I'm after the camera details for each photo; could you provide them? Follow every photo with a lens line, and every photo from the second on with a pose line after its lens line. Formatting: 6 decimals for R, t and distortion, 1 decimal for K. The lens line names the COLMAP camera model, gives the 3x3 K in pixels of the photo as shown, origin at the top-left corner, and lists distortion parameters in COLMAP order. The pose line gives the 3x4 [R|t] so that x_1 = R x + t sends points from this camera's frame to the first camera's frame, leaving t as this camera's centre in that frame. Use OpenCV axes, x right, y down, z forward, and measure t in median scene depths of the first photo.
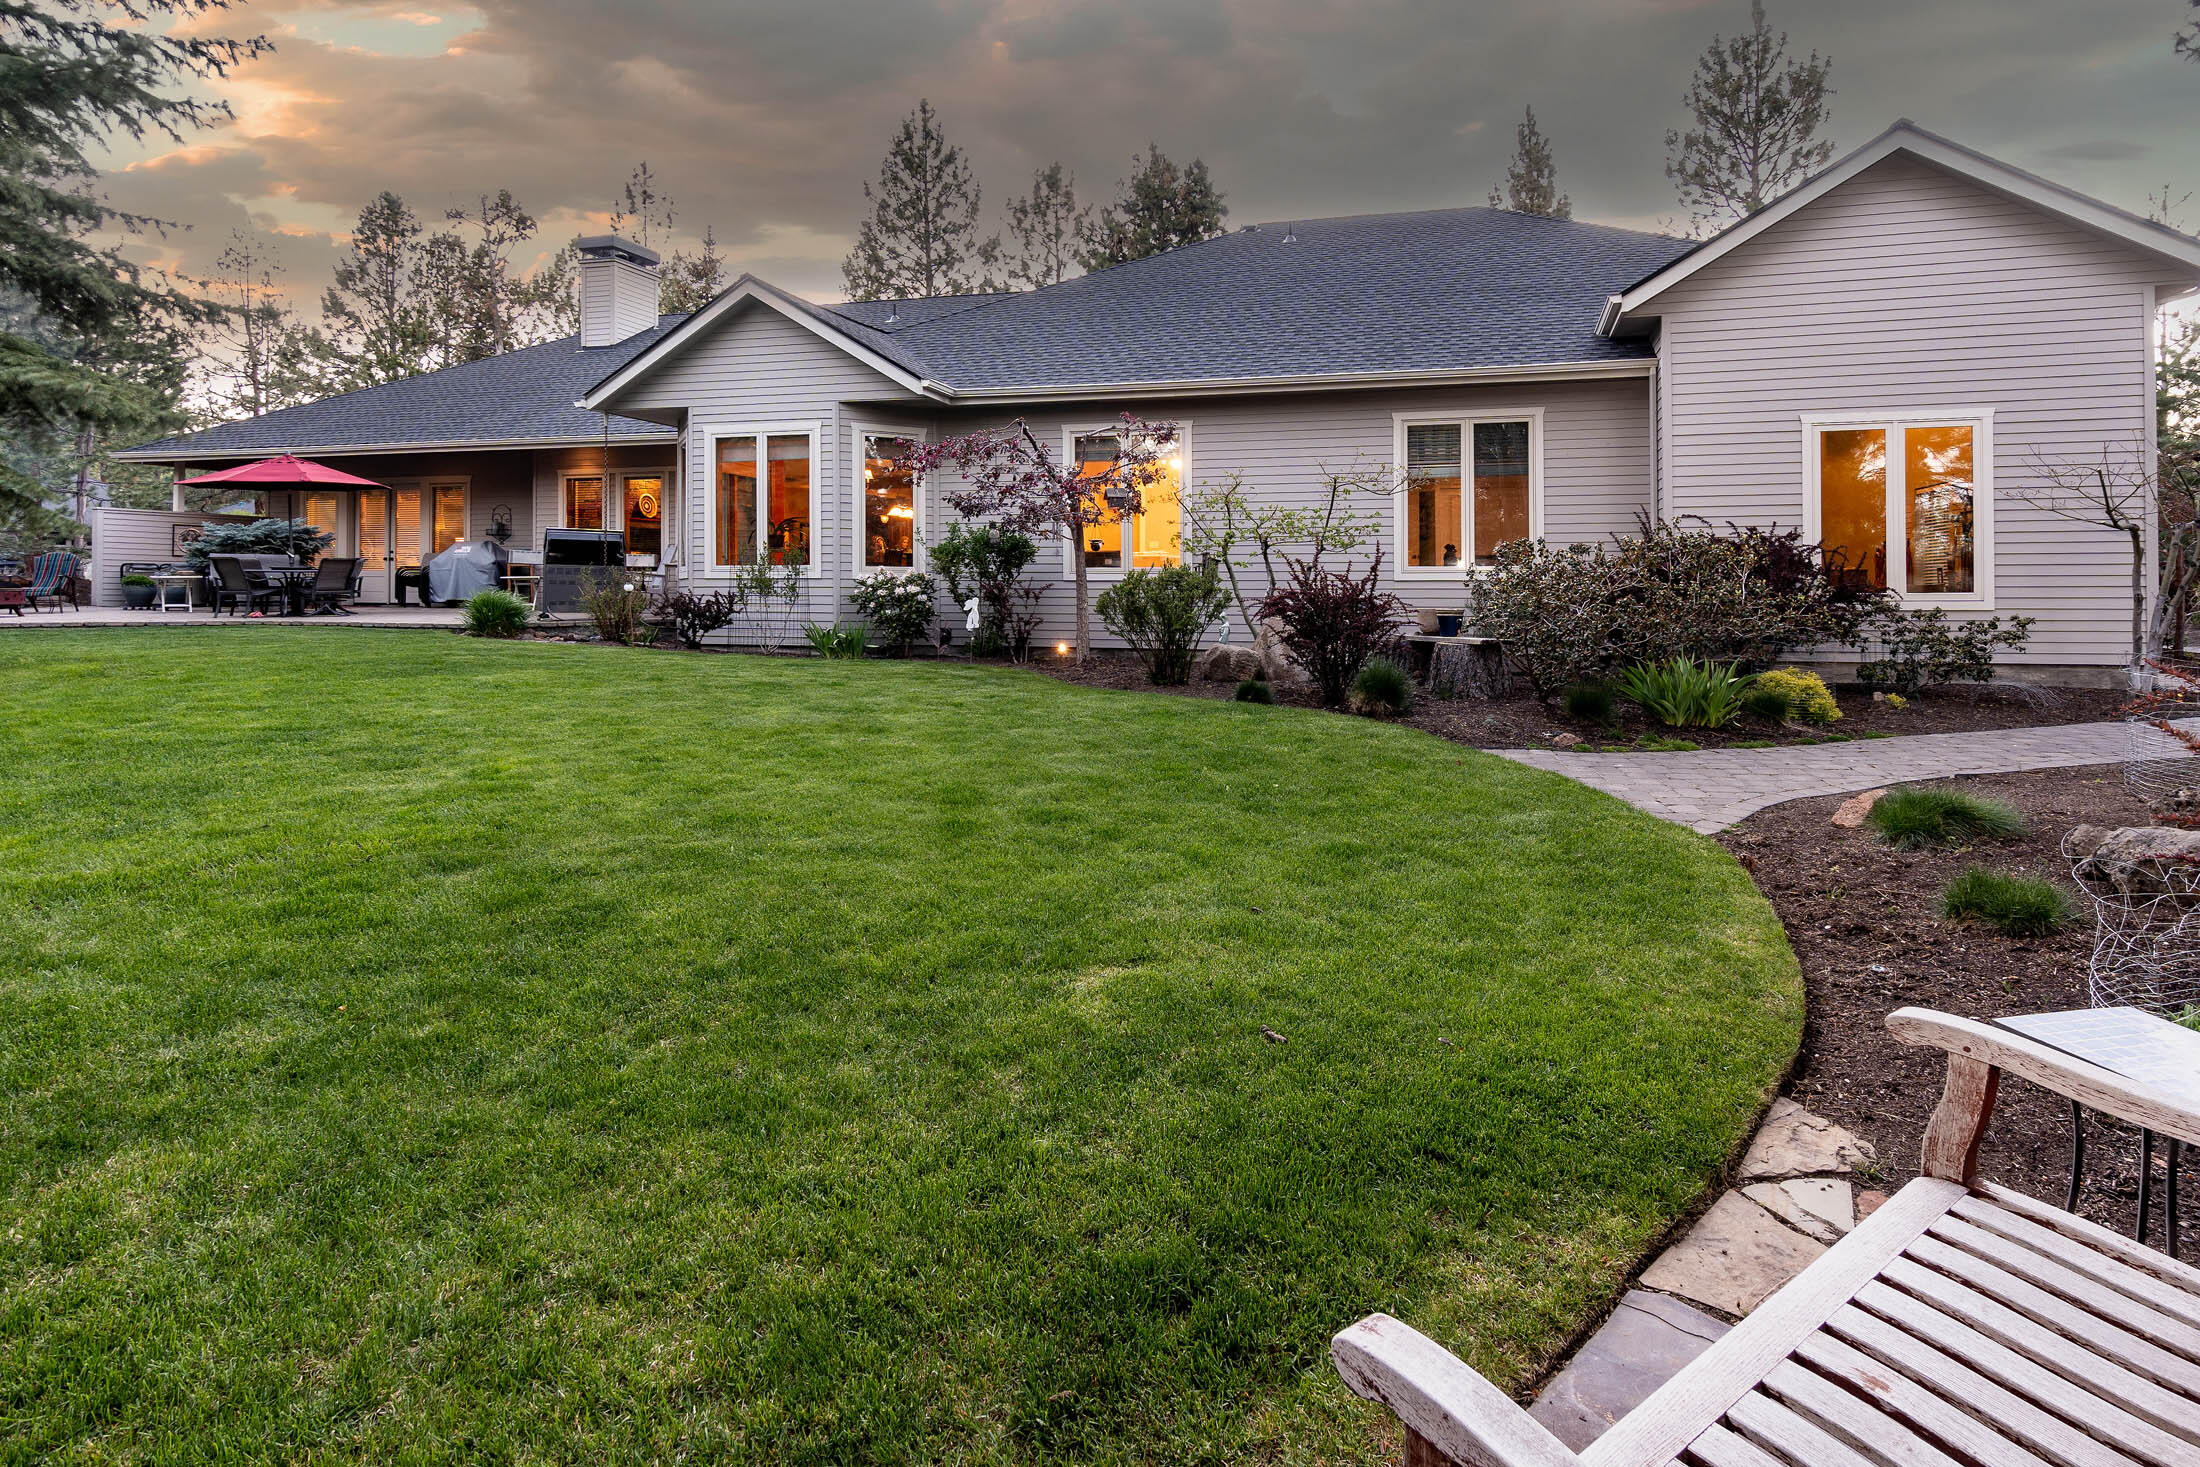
lens RADIAL K [[1026.7, 0, 1132.5], [0, 1026.7, 580.2], [0, 0, 1]] dist [0.003720, 0.000742]
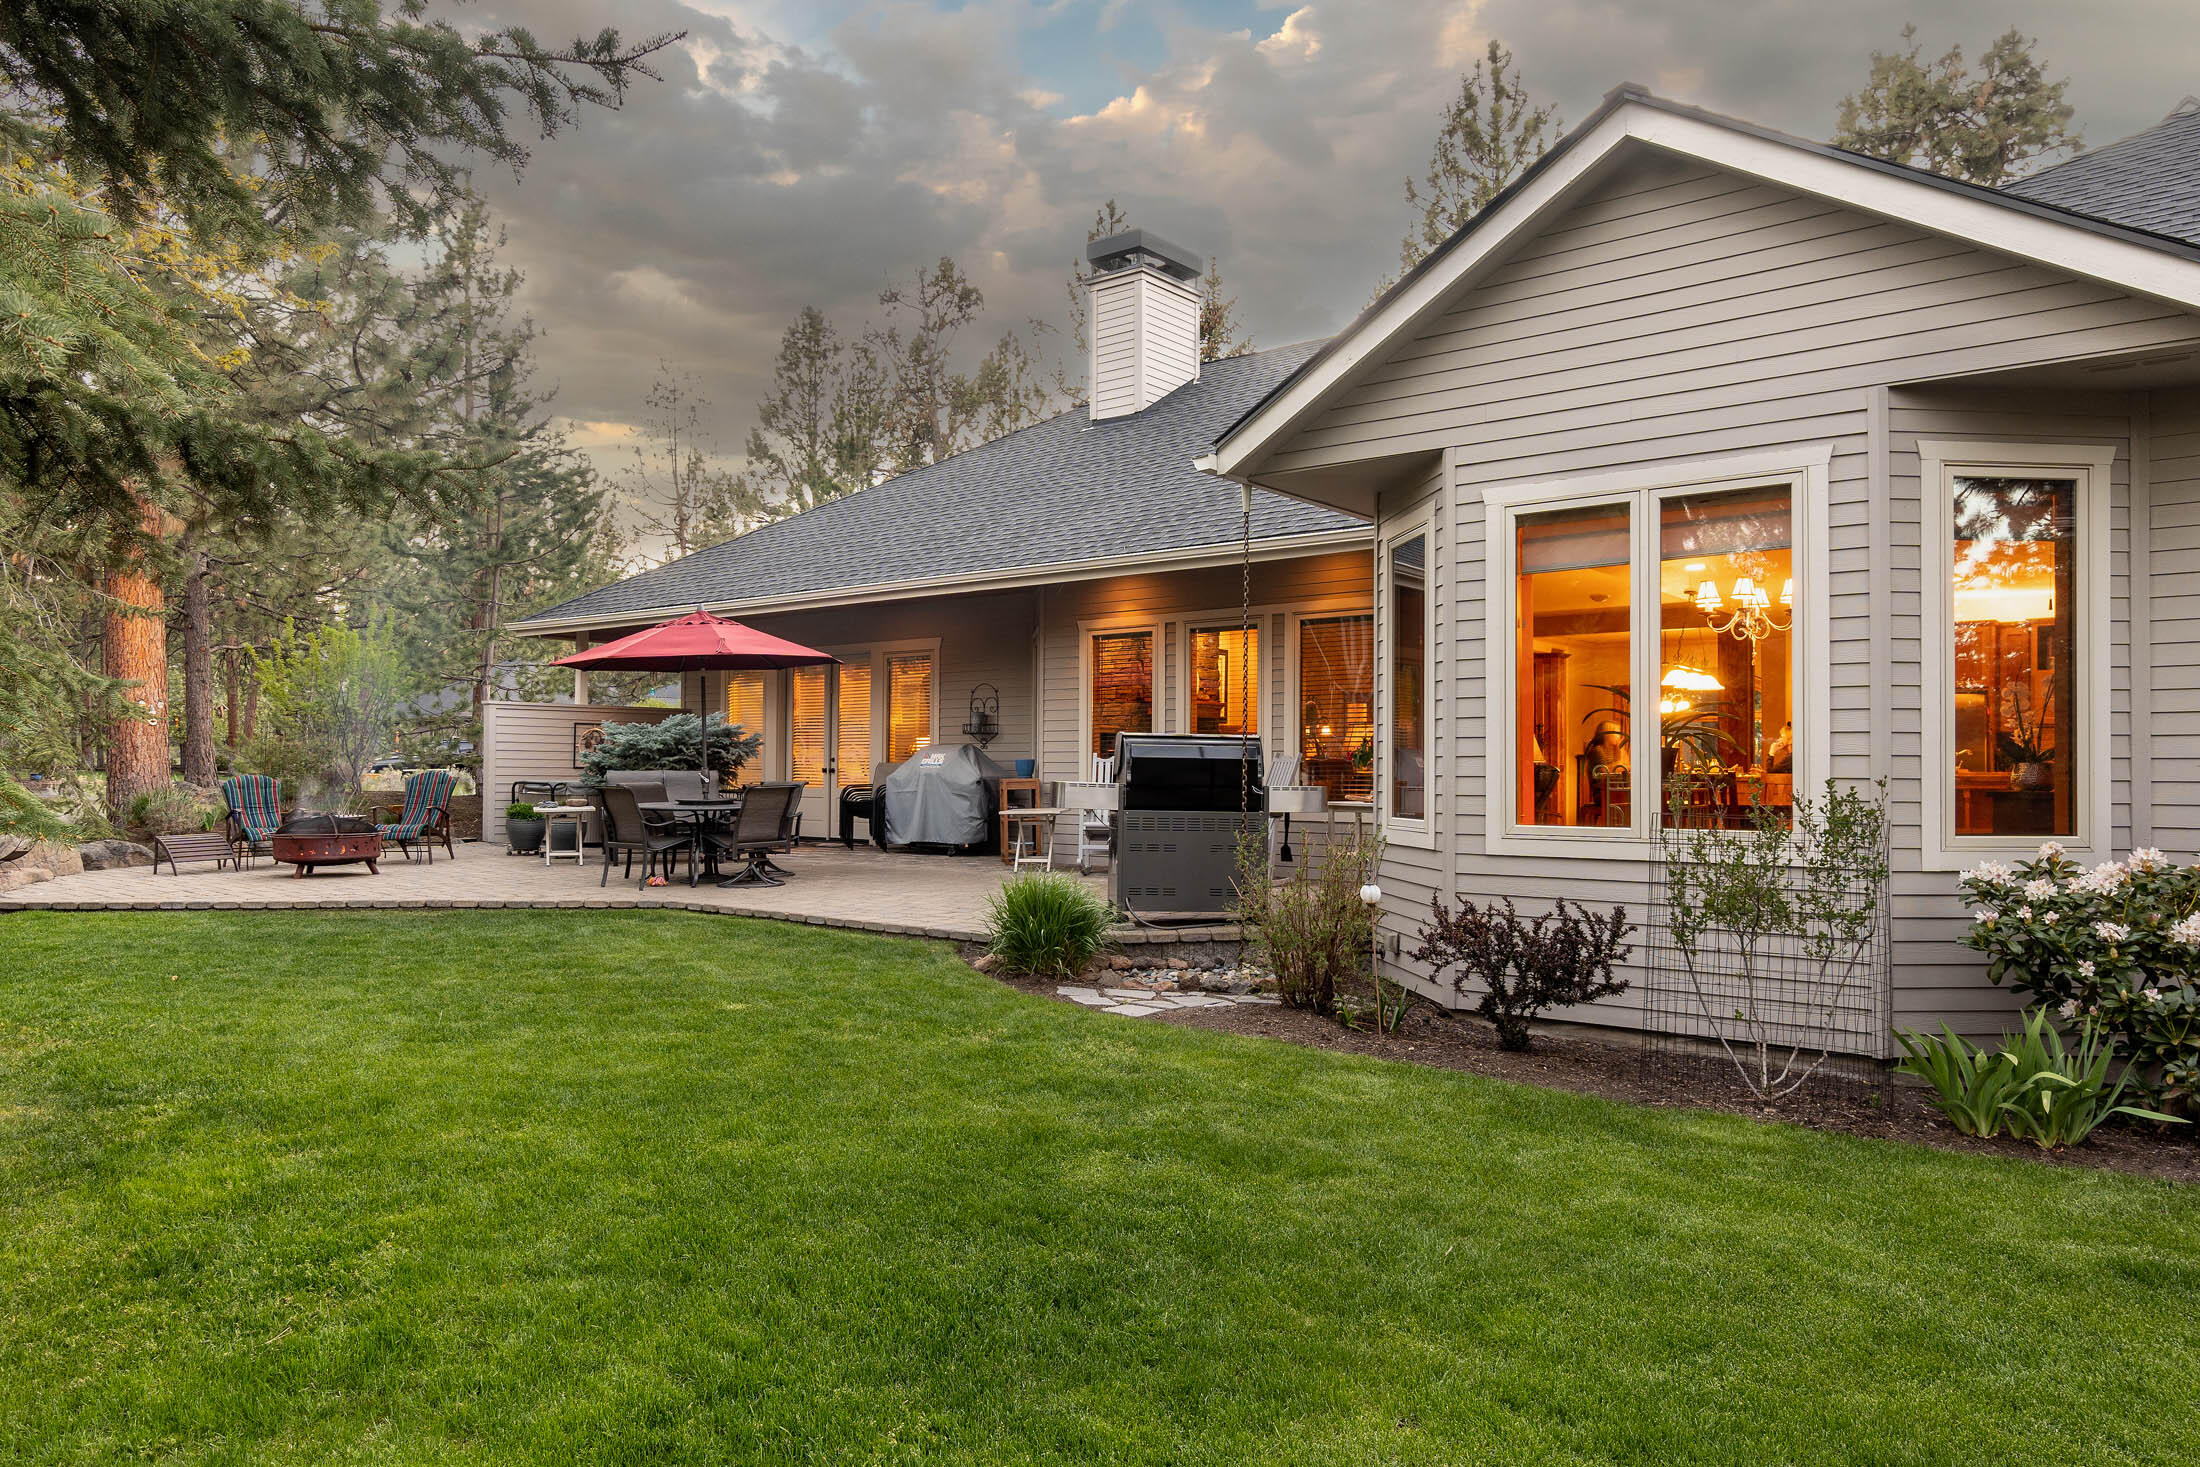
lens RADIAL K [[1410.9, 0, 1097.7], [0, 1410.9, 743.9], [0, 0, 1]] dist [0.009745, 0.003019]
pose [[0.912261, -0.006621, -0.409556, -0.207547], [-0.000192, 0.999862, -0.016592, -0.023410], [0.409610, 0.015215, 0.912134, 0.262390]]
